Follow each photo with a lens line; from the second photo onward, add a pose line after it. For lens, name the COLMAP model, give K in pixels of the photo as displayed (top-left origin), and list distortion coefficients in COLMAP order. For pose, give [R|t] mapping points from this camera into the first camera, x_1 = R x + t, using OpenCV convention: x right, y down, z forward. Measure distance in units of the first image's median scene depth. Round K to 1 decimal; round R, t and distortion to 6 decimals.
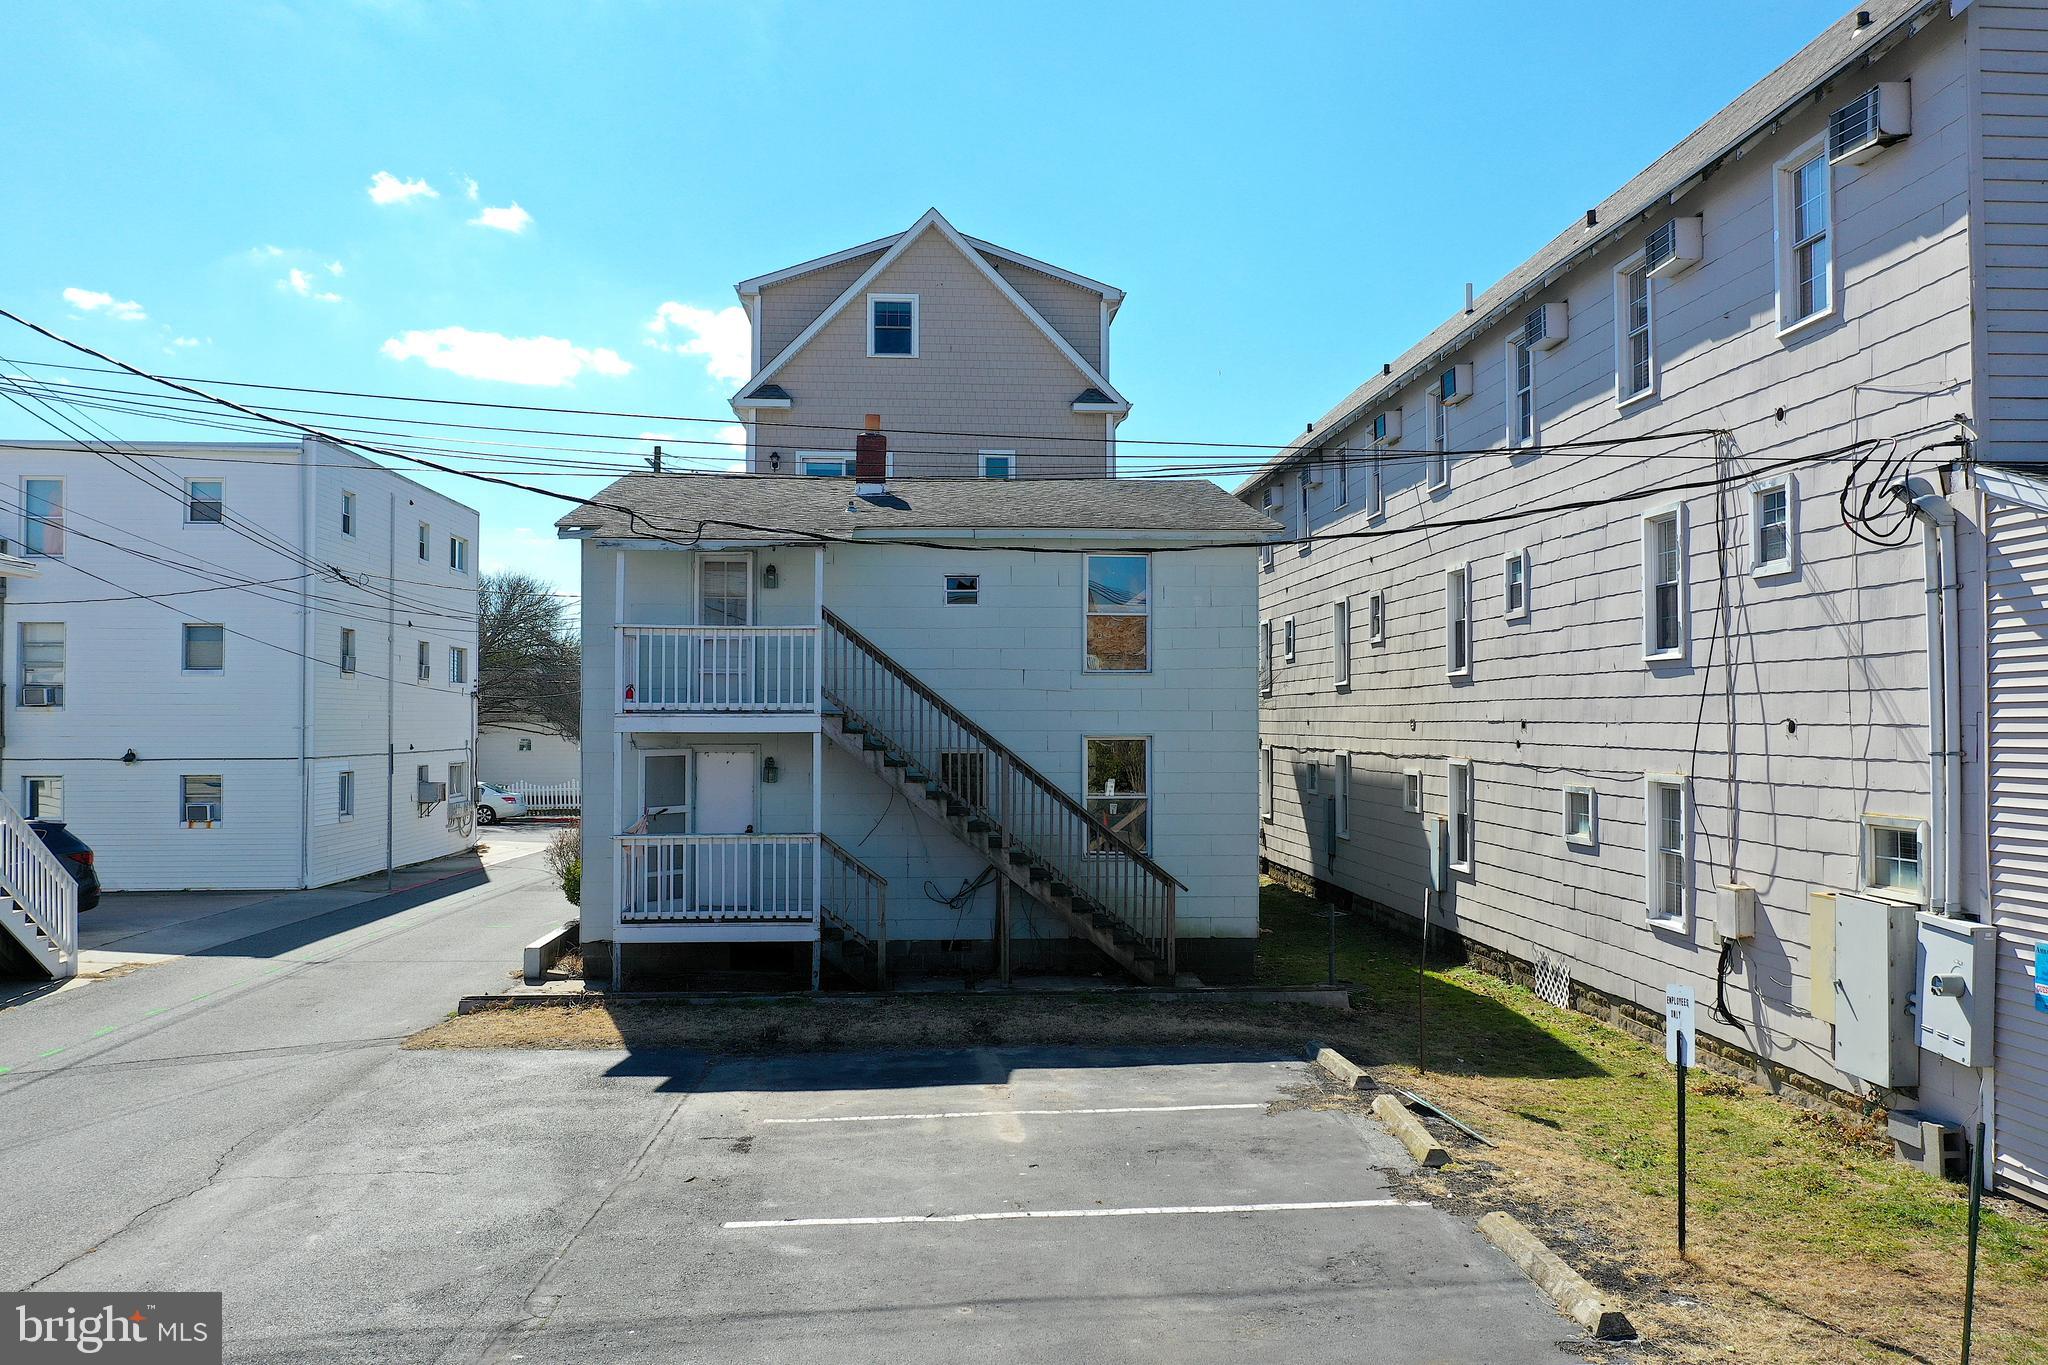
lens RADIAL K [[1618.0, 0, 1023.8], [0, 1618.0, 679.4], [0, 0, 1]] dist [0.000595, -0.002295]
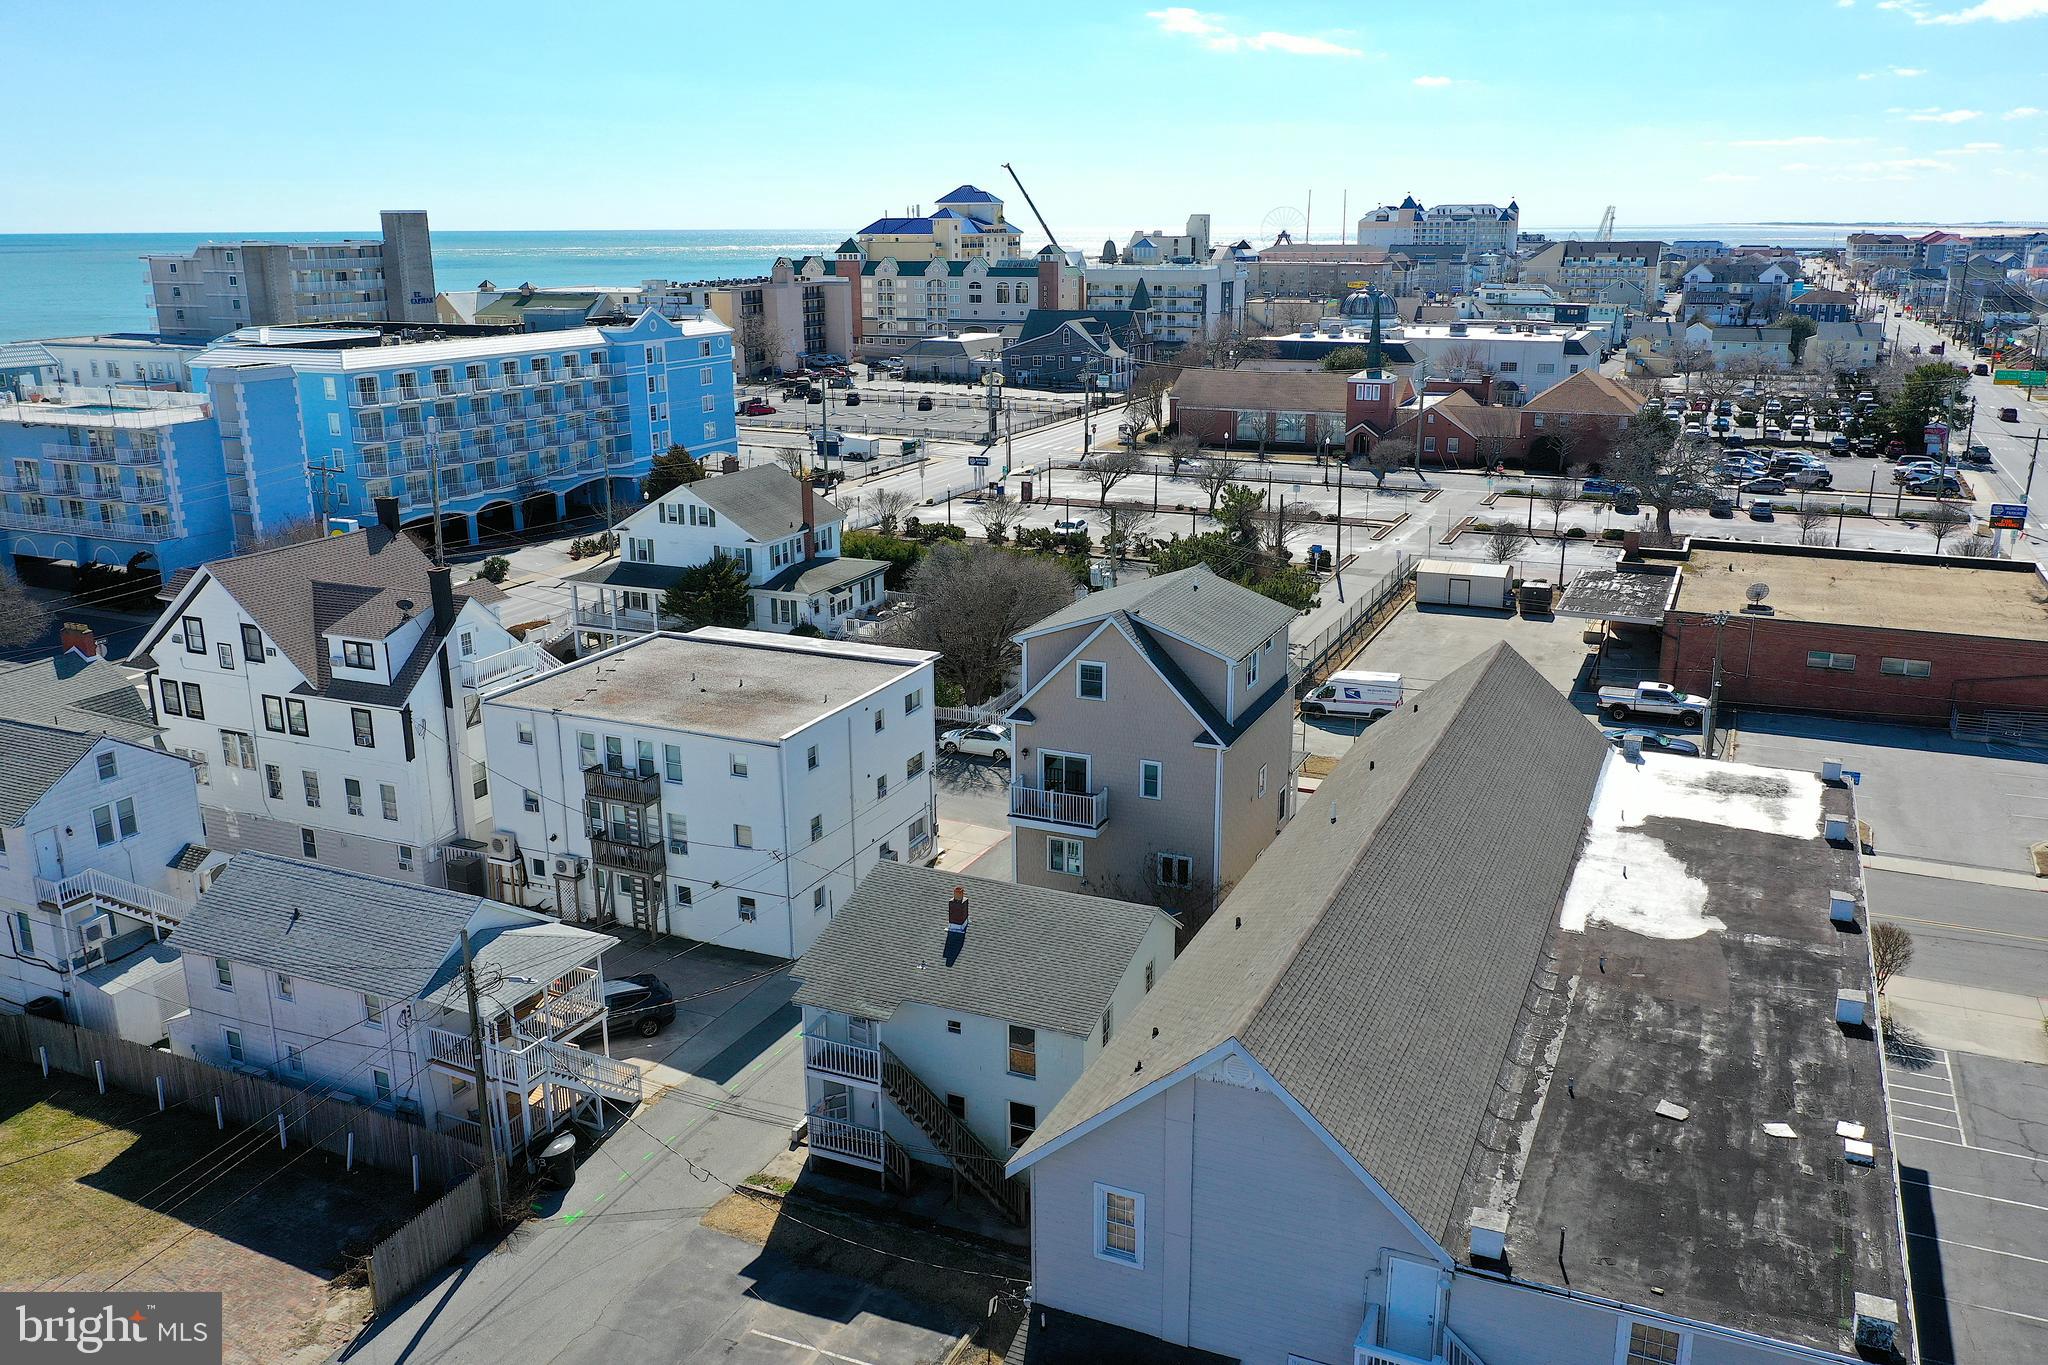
lens RADIAL K [[1618.0, 0, 1027.6], [0, 1618.0, 686.9], [0, 0, 1]] dist [0.000595, -0.002295]
pose [[0.883712, 0.123104, -0.451550, 0.661406], [0.018164, 0.955041, 0.295916, -0.770691], [0.467678, -0.269707, 0.841746, -0.437848]]
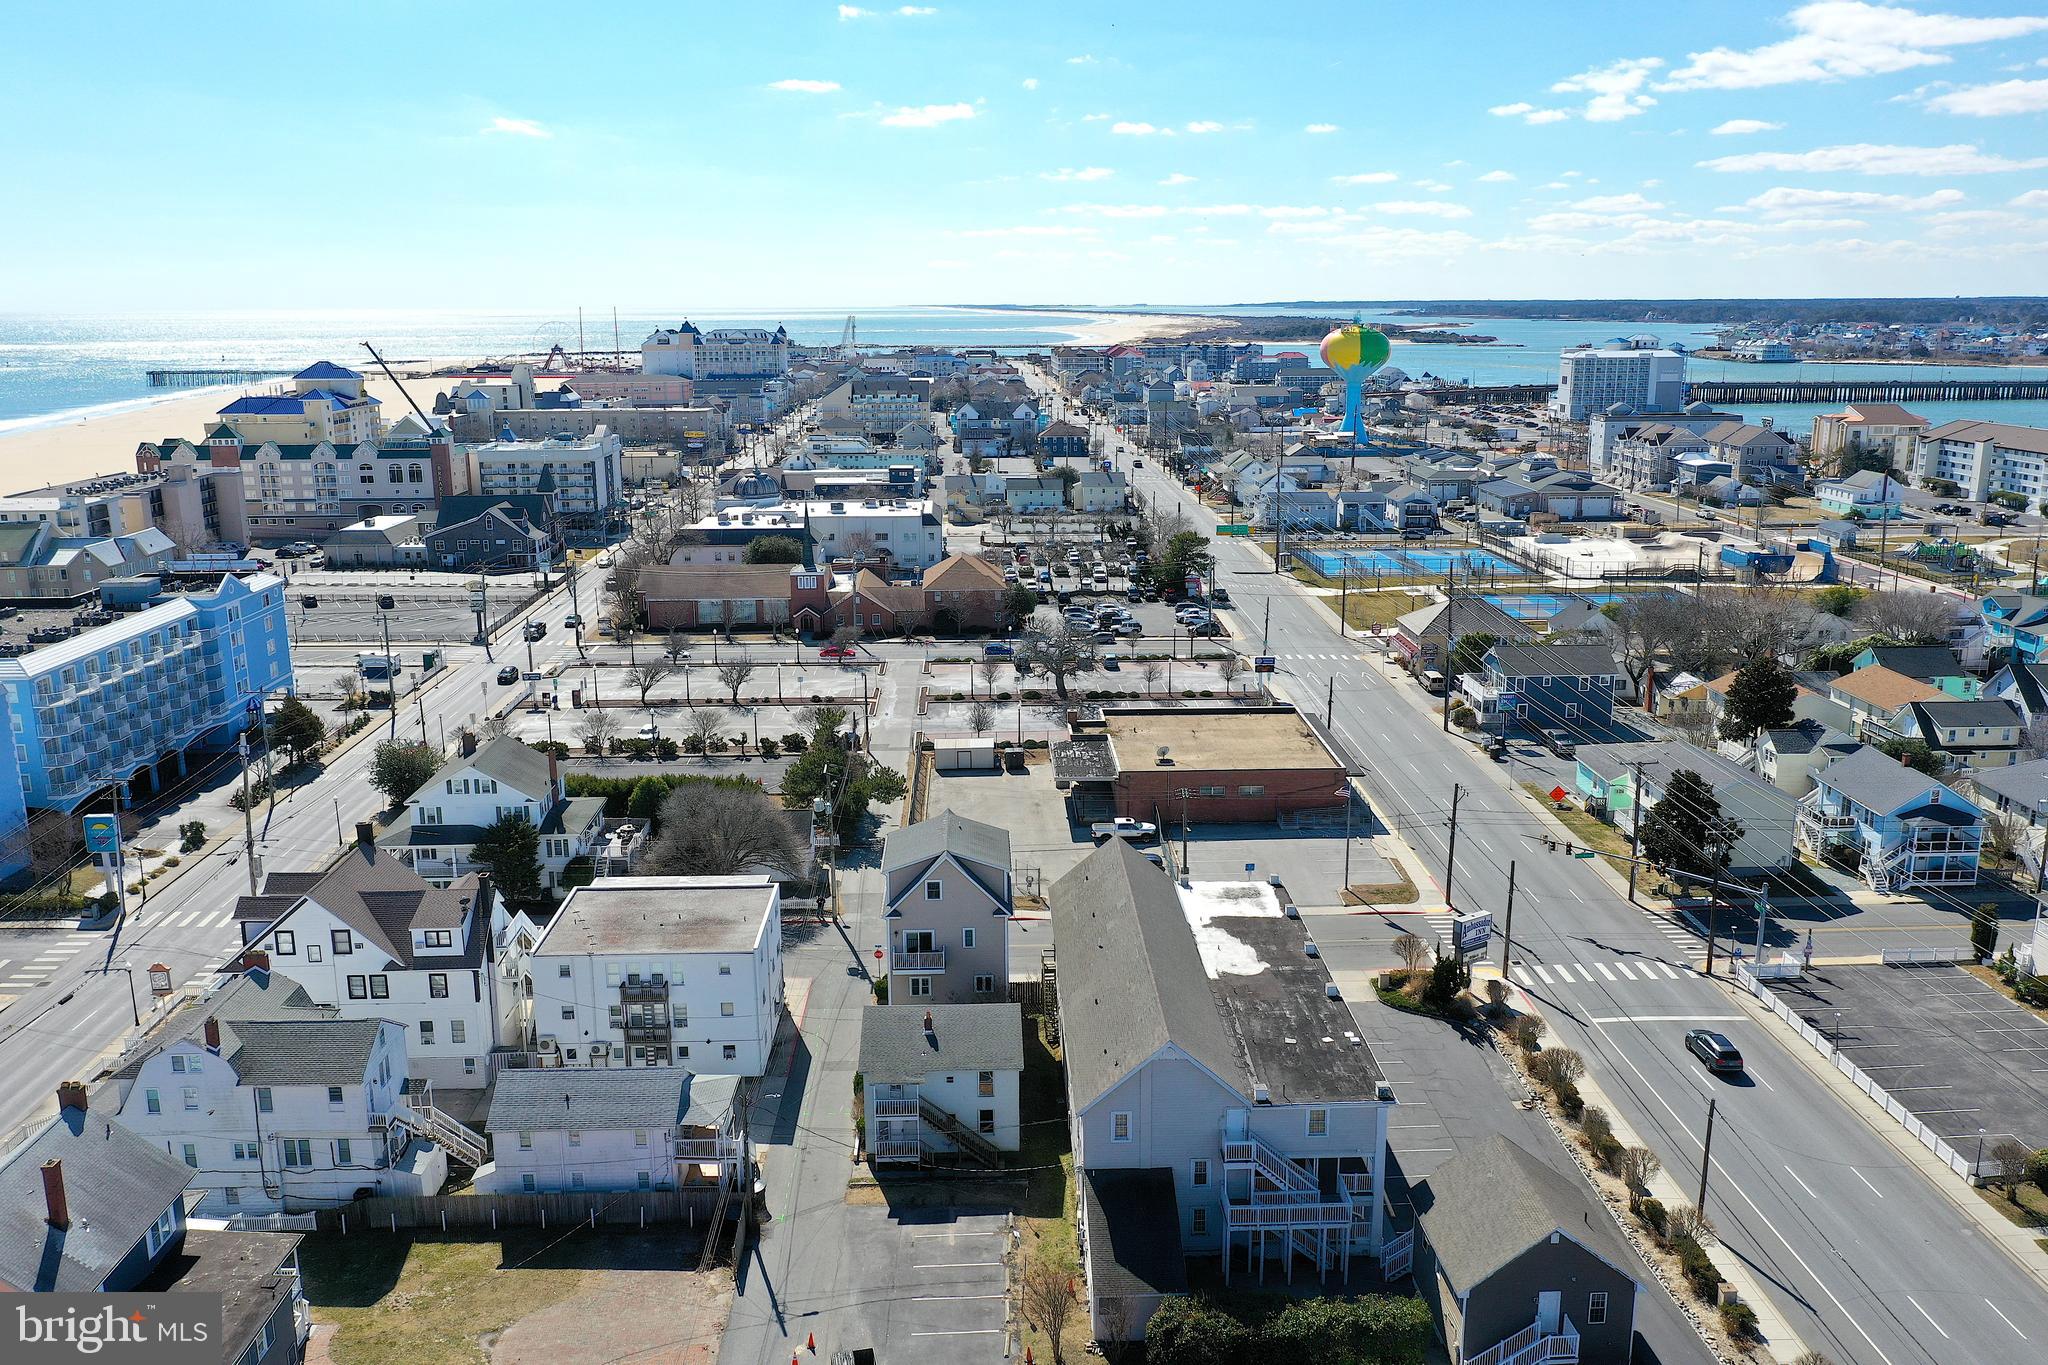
lens RADIAL K [[1618.0, 0, 1026.4], [0, 1618.0, 685.0], [0, 0, 1]] dist [0.000595, -0.002295]
pose [[0.999411, 0.001550, -0.034289, 0.217480], [0.007252, 0.966888, 0.255097, -1.509487], [0.033549, -0.255195, 0.966307, -2.015404]]
